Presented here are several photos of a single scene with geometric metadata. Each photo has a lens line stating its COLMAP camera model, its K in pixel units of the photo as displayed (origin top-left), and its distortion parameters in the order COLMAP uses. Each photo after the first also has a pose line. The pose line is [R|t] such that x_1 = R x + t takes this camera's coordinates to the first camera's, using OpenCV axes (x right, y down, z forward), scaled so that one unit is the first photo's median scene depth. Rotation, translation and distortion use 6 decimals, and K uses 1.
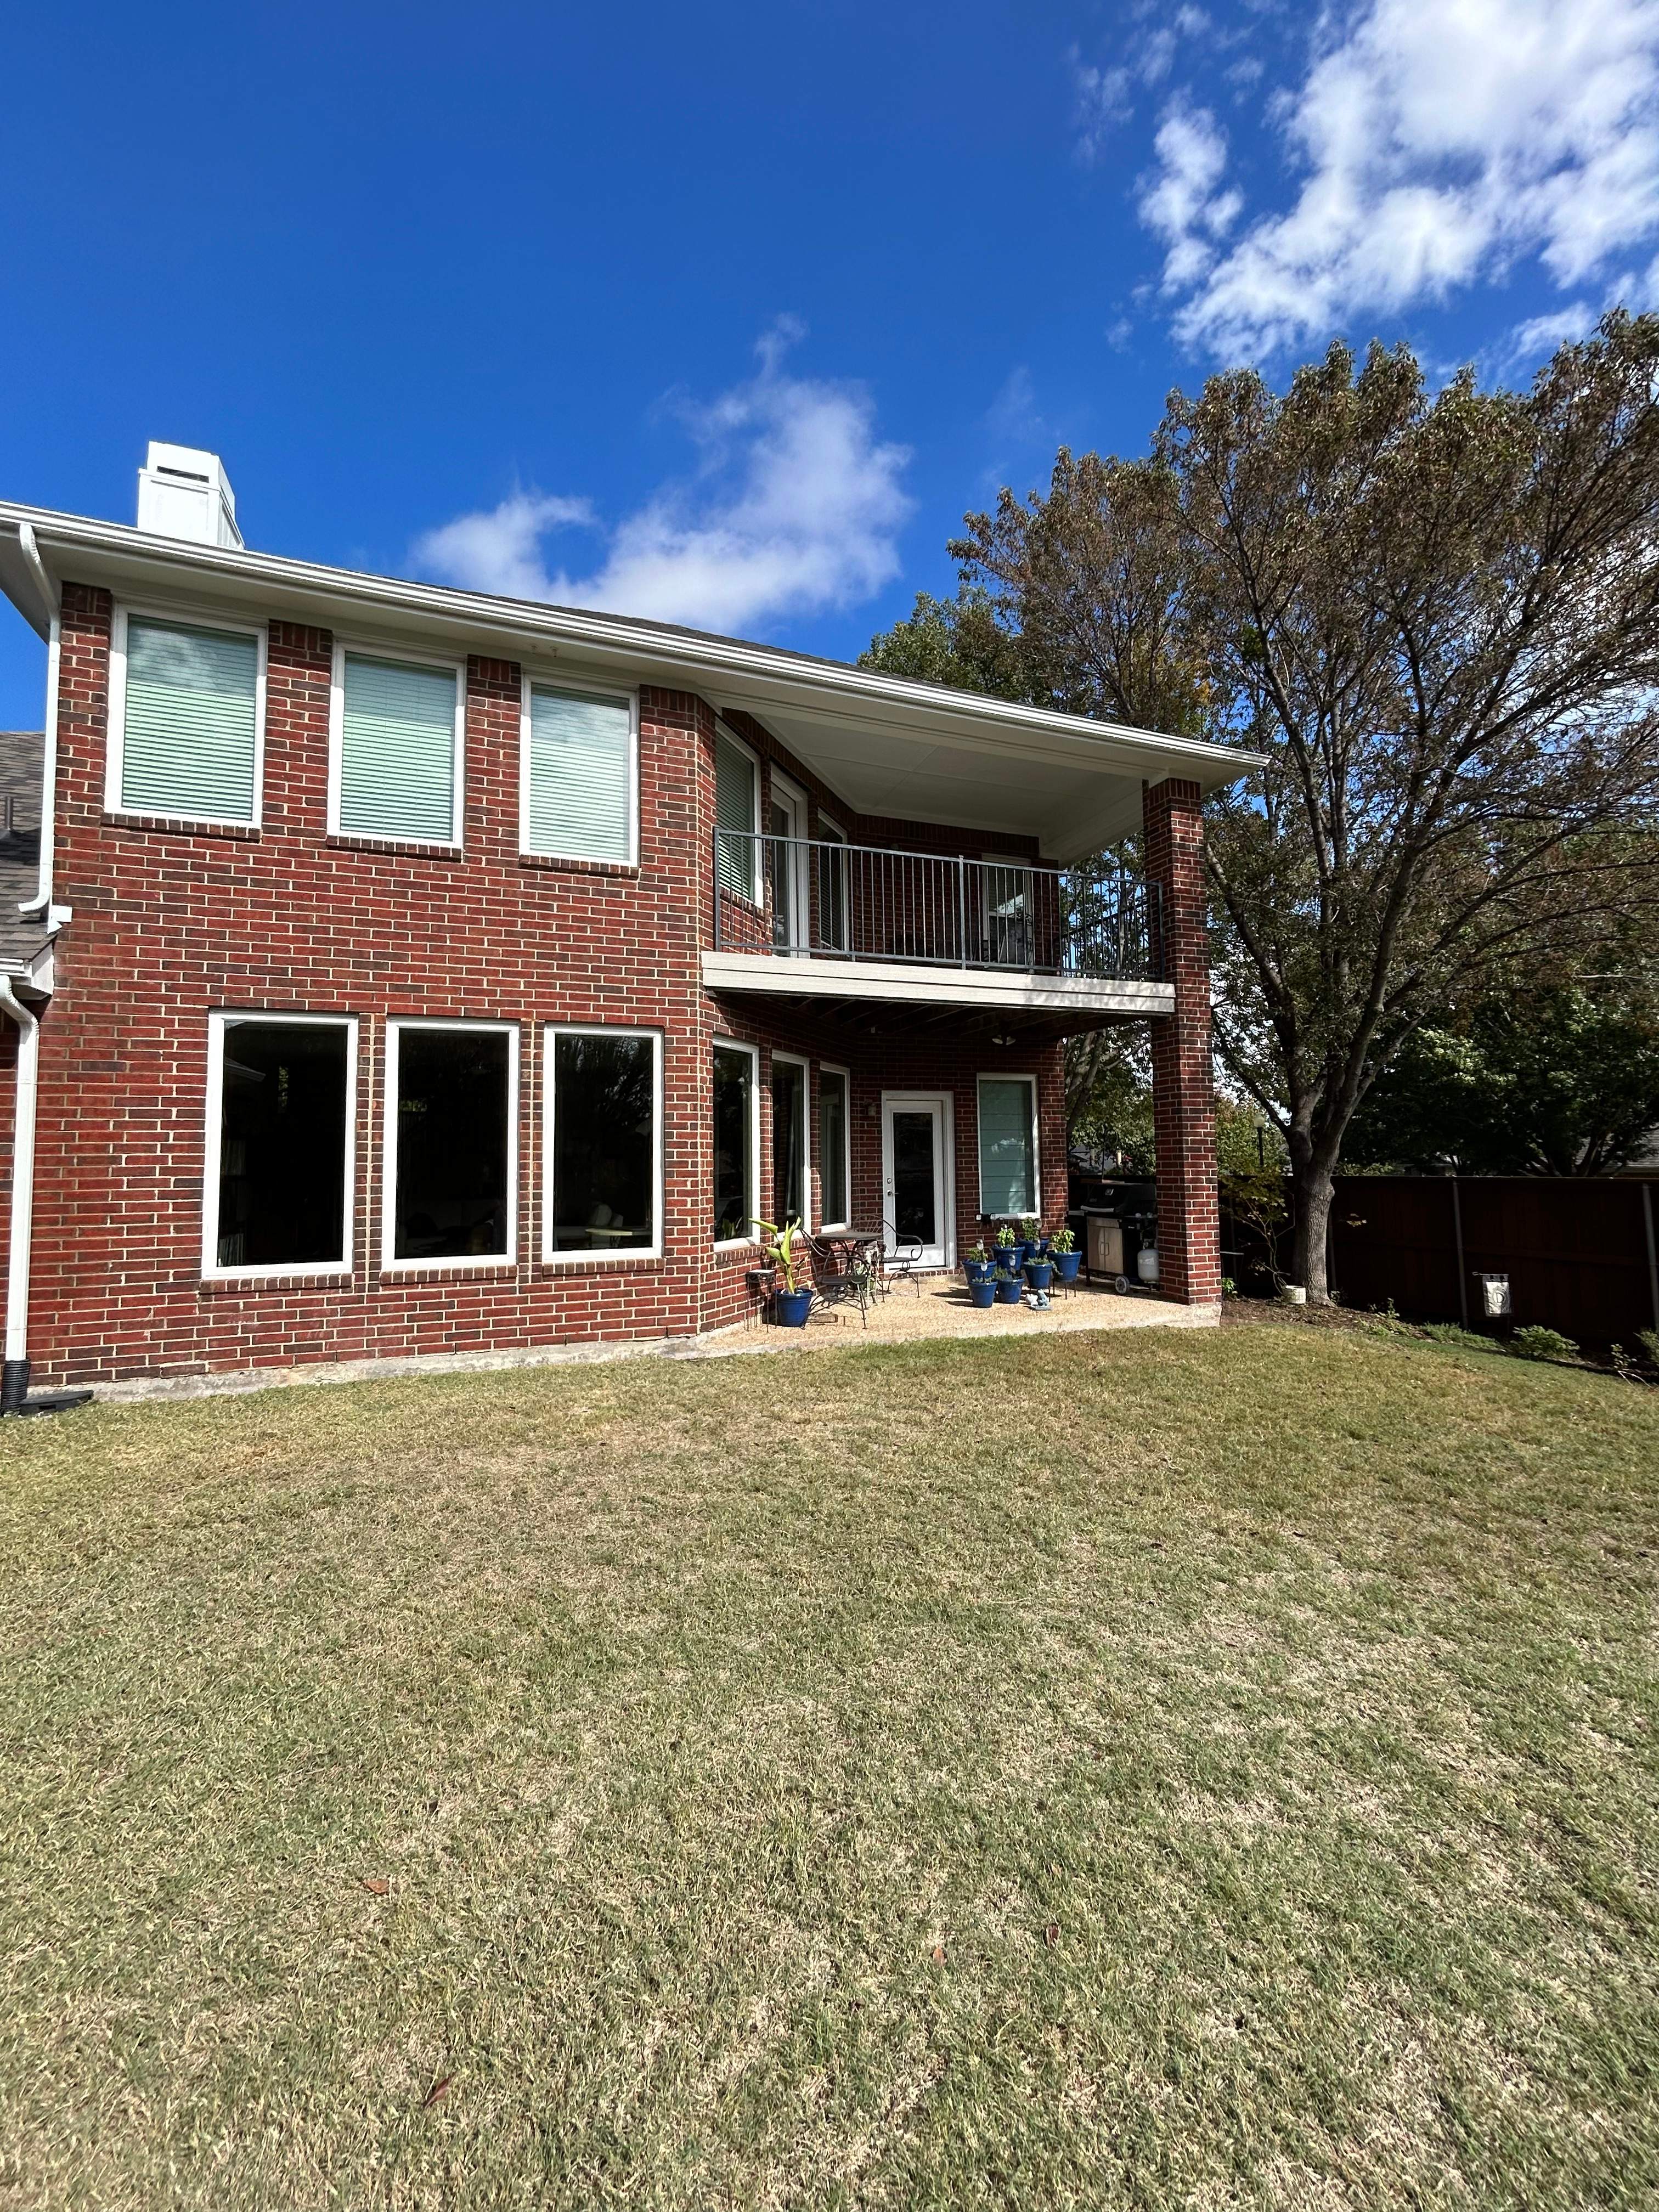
lens RADIAL K [[901.2, 0, 829.5], [0, 901.2, 1106.0], [0, 0, 1]] dist [0.000215, 0.000049]
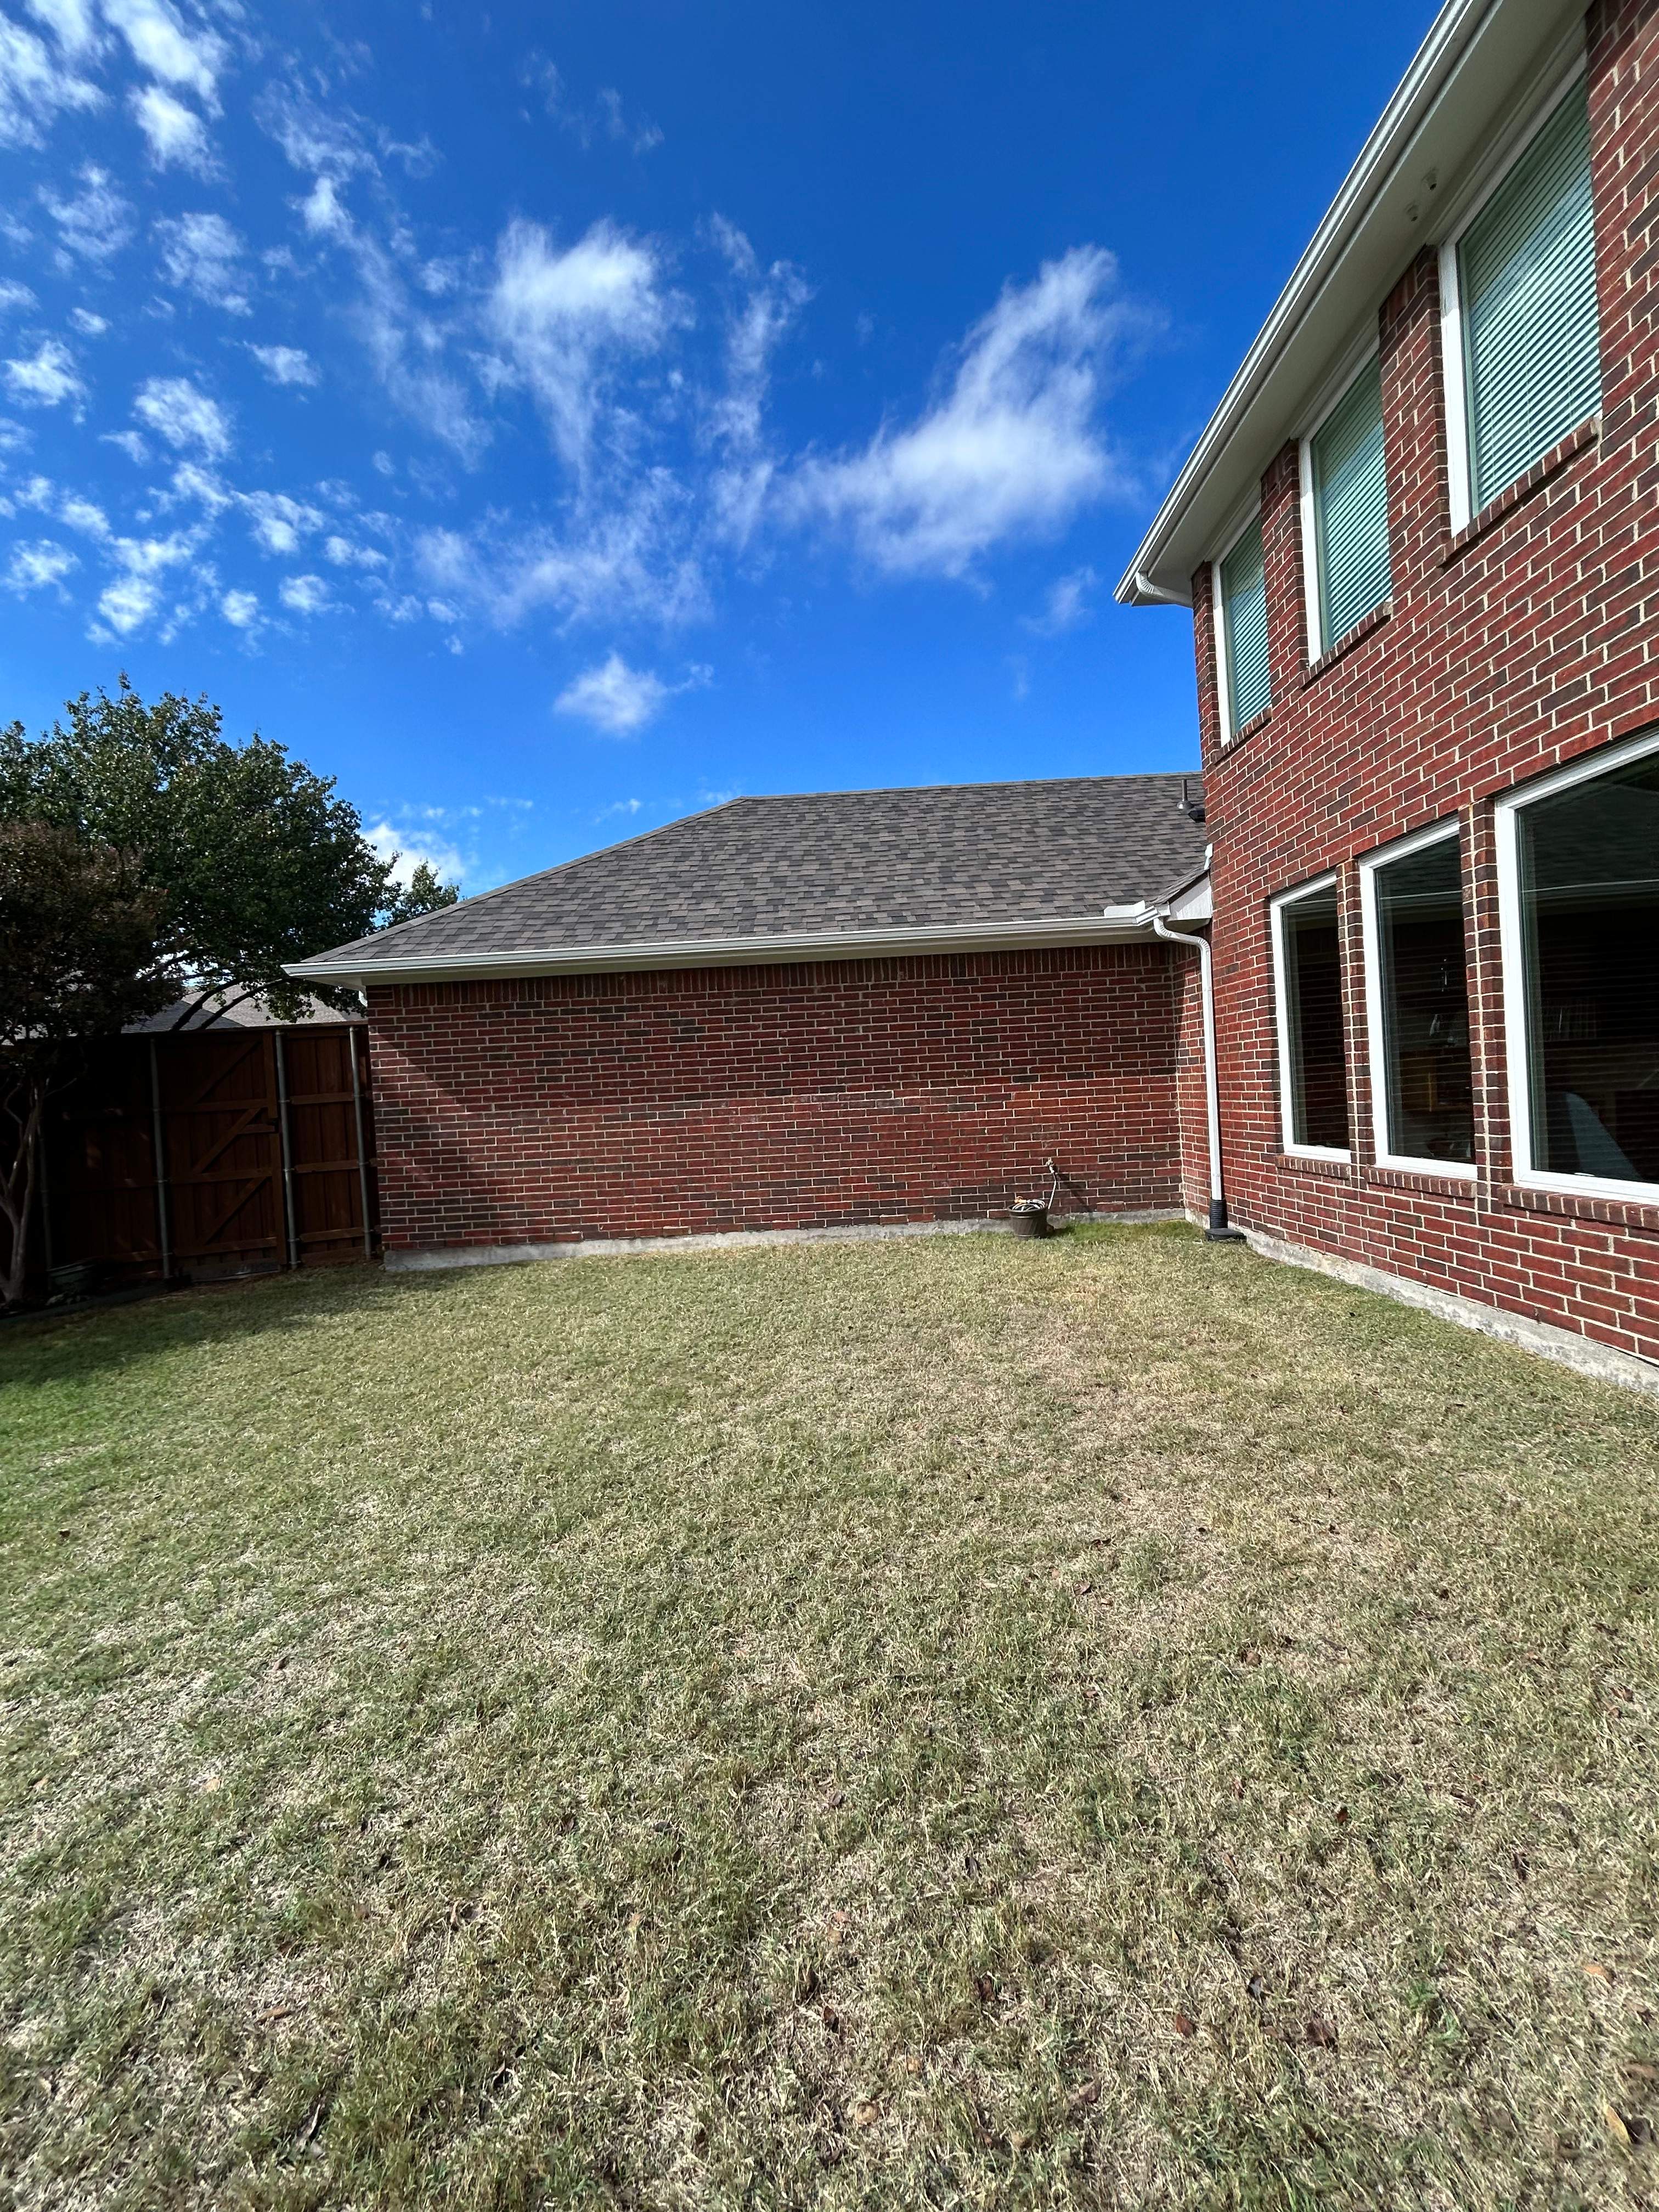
lens RADIAL K [[901.2, 0, 829.5], [0, 901.2, 1106.0], [0, 0, 1]] dist [0.000215, 0.000049]
pose [[-0.361172, 0.047521, -0.931287, 0.468845], [0.125999, 0.992029, 0.001755, 0.061836], [0.923947, -0.116707, -0.364281, 0.846596]]
